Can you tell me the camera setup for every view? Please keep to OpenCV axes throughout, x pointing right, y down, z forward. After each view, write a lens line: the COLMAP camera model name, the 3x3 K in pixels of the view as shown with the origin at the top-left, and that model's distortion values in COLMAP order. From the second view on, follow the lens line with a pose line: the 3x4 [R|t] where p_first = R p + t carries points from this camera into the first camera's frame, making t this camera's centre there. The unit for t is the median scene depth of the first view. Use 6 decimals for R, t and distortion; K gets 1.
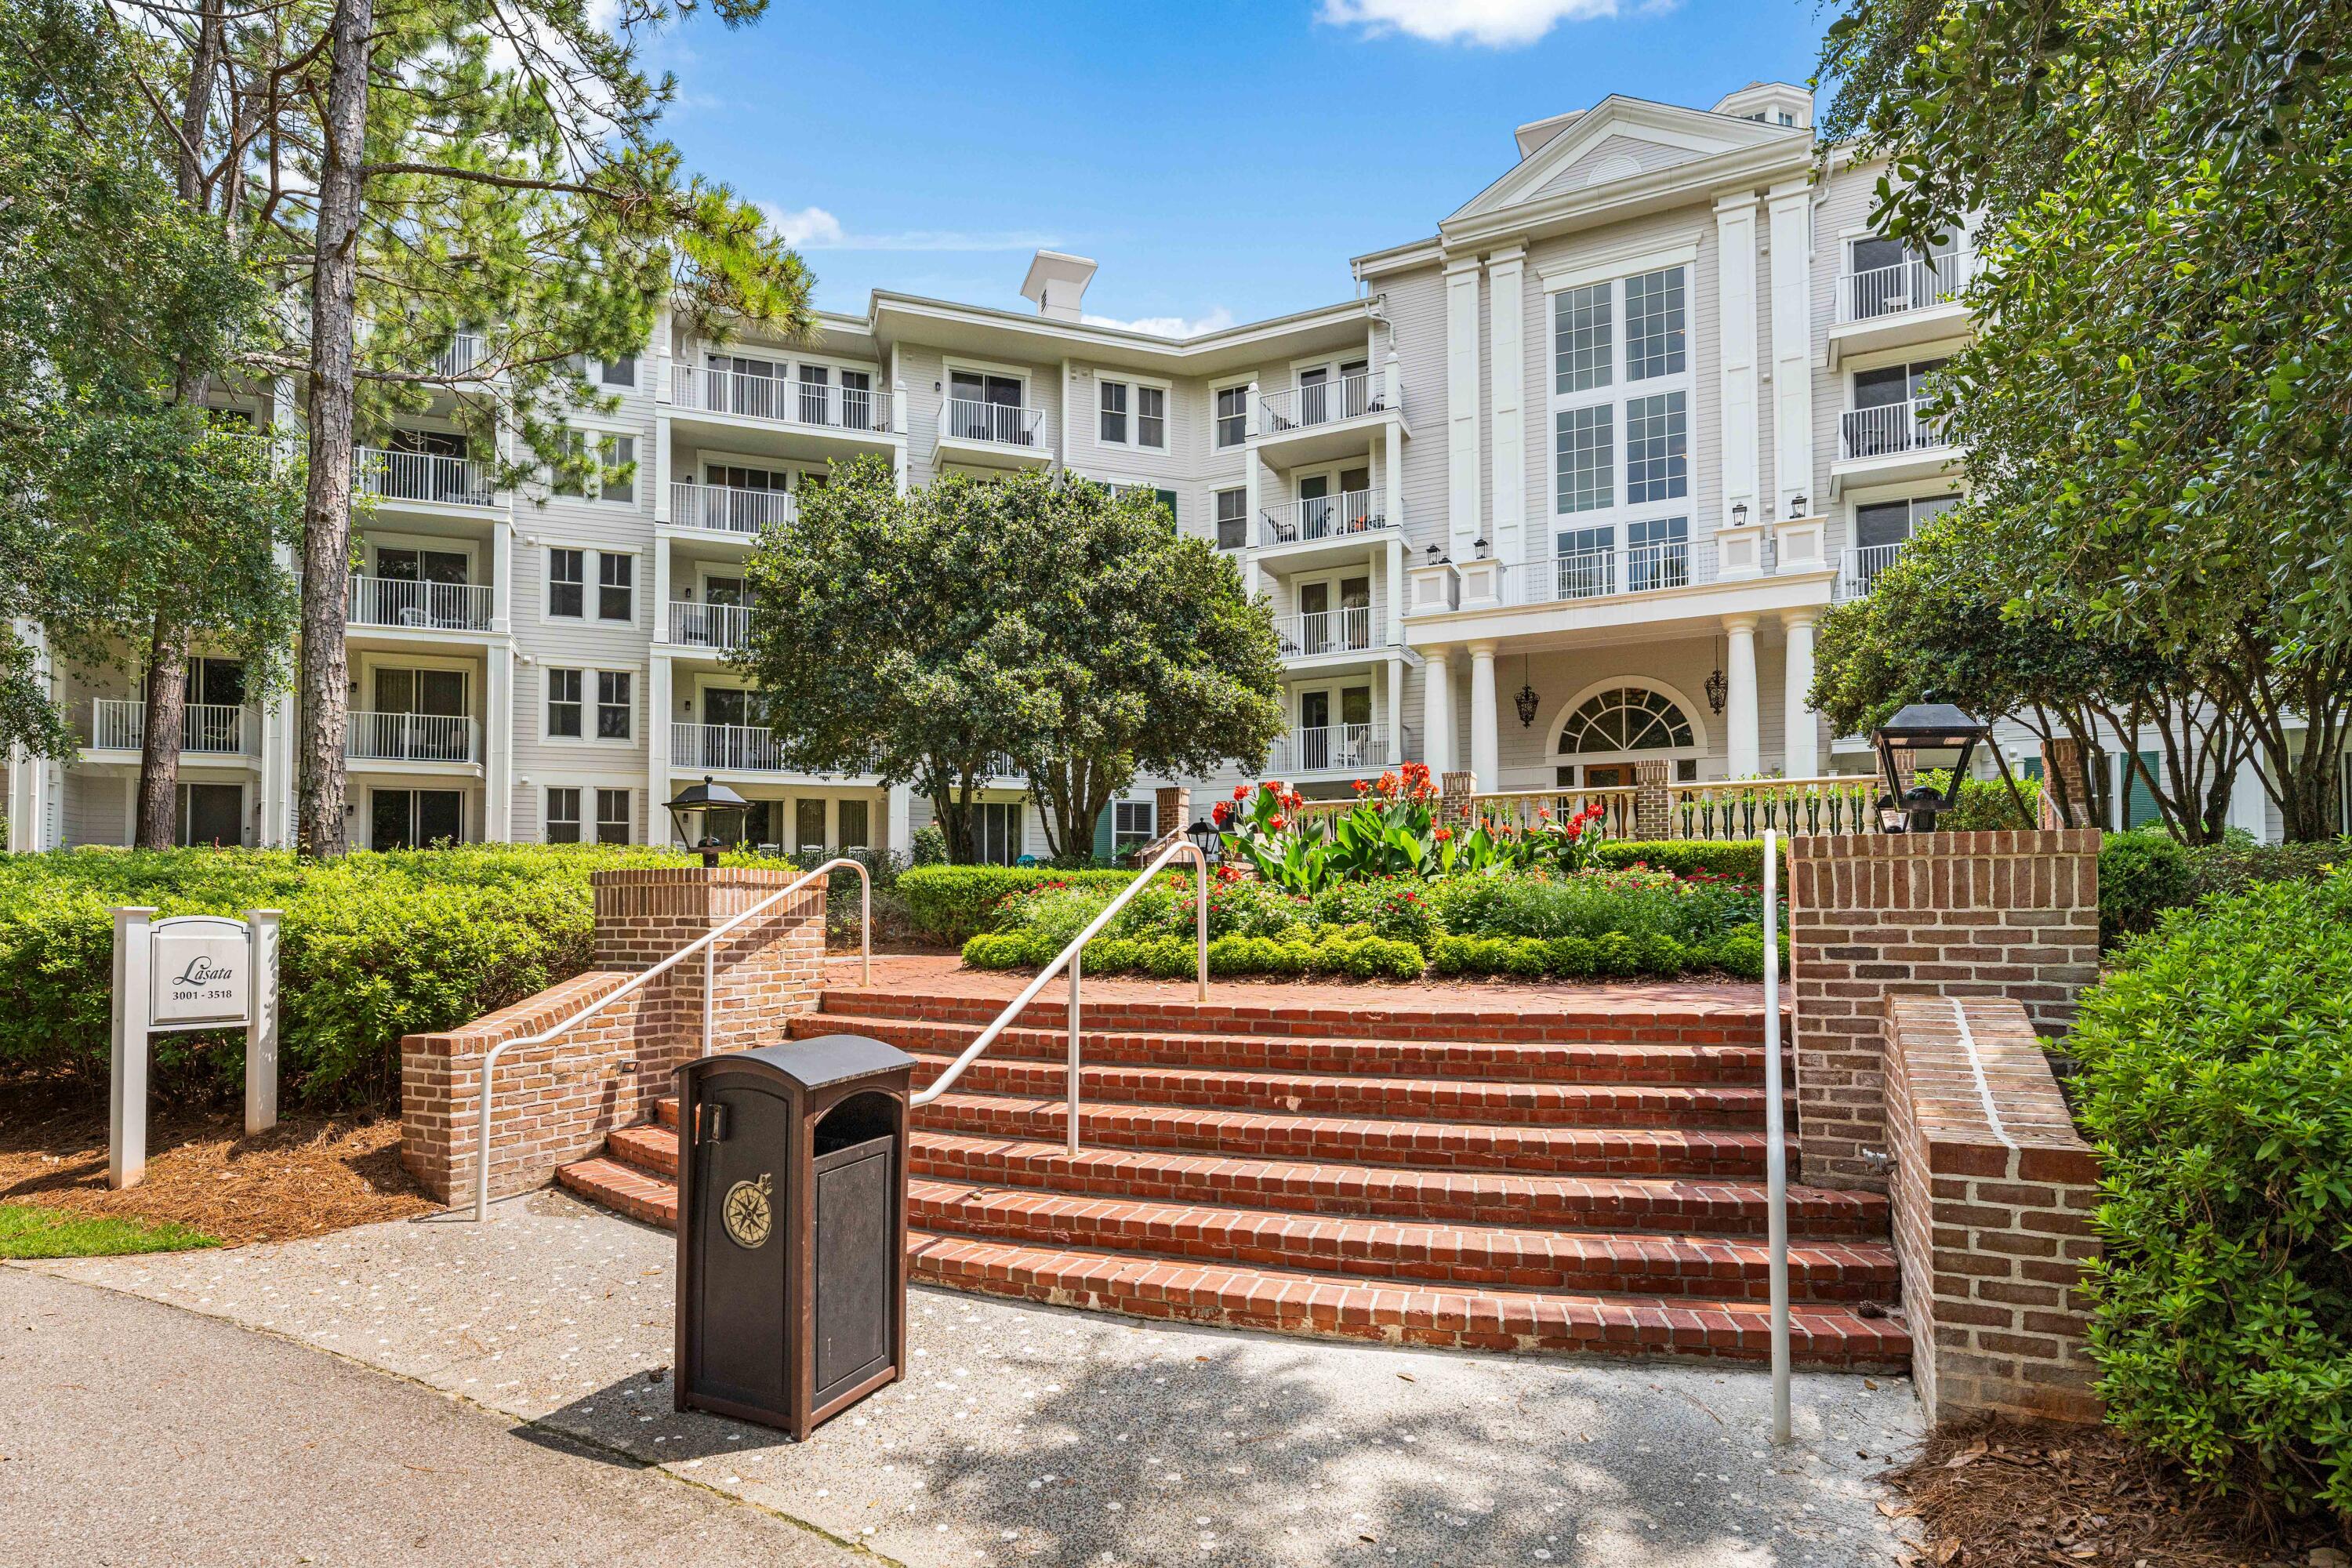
lens RADIAL K [[1167.7, 0, 1176.0], [0, 1167.7, 784.0], [0, 0, 1]] dist [0.002859, 0.000457]
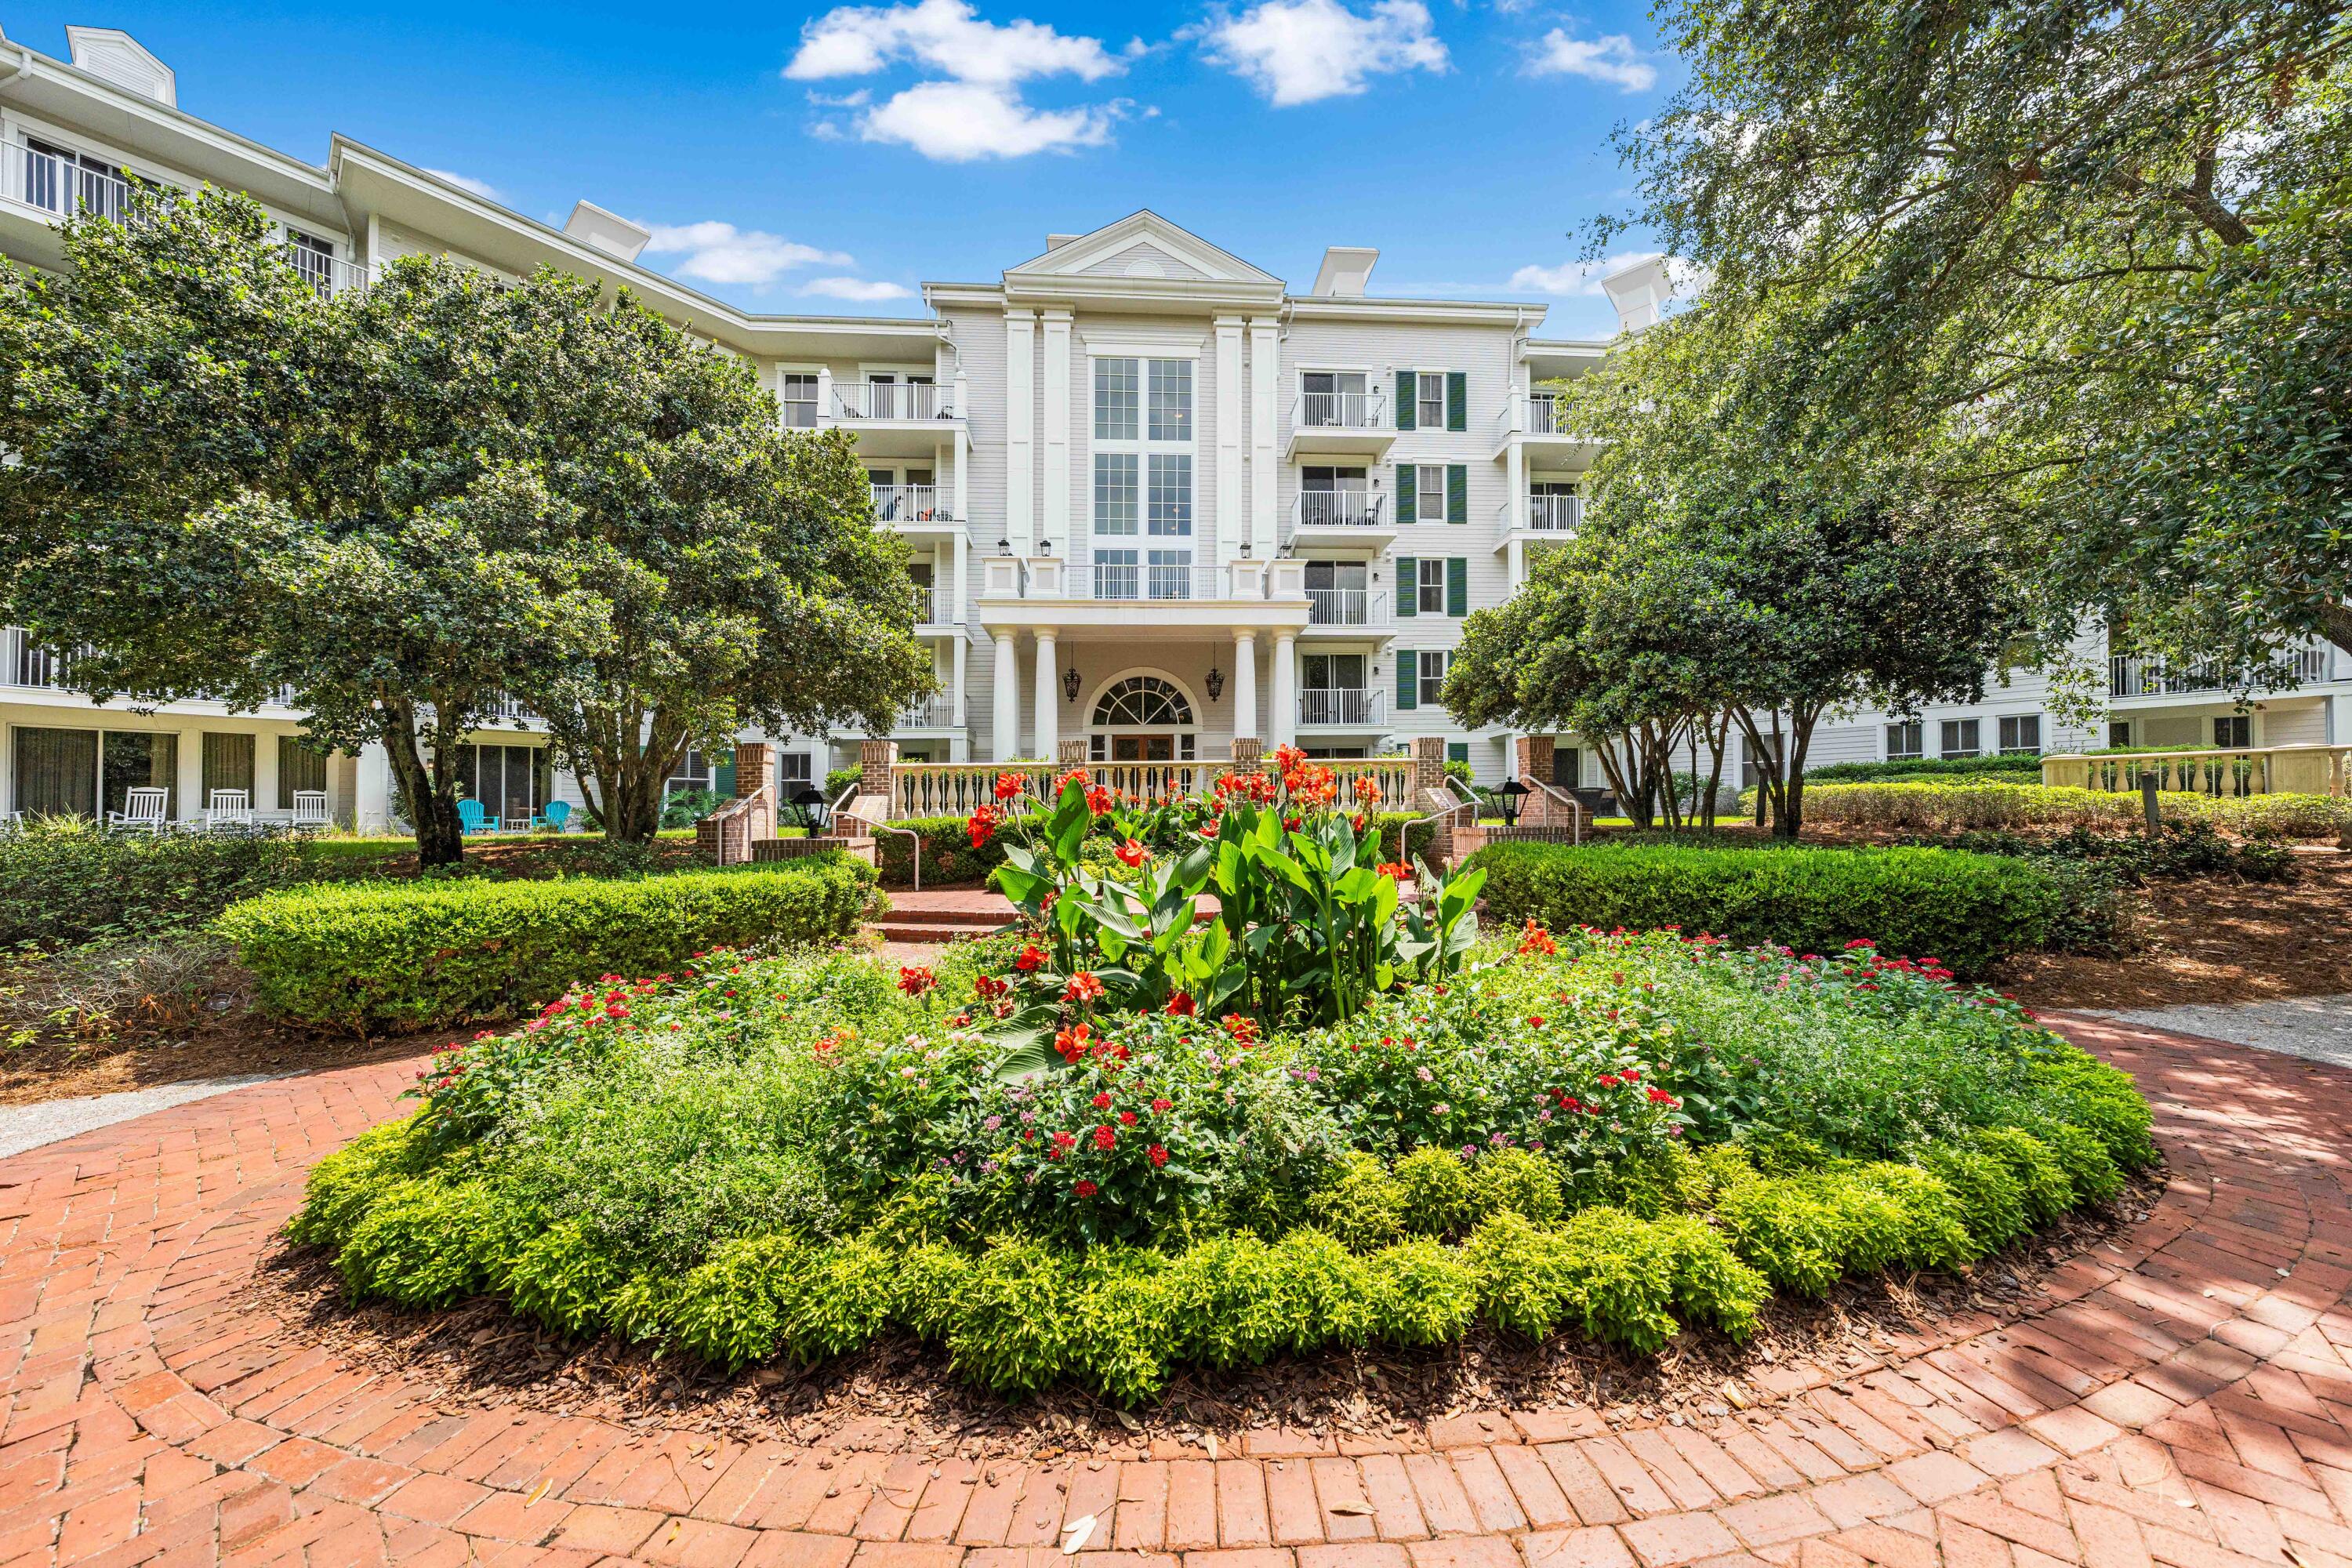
lens RADIAL K [[763.9, 0, 1176.0], [0, 763.9, 784.0], [0, 0, 1]] dist [-0.012620, 0.003503]
pose [[0.852846, 0.009369, 0.522079, -0.026801], [-0.040475, 0.998017, 0.048207, -0.005541], [-0.520592, -0.062244, 0.851534, 0.251616]]
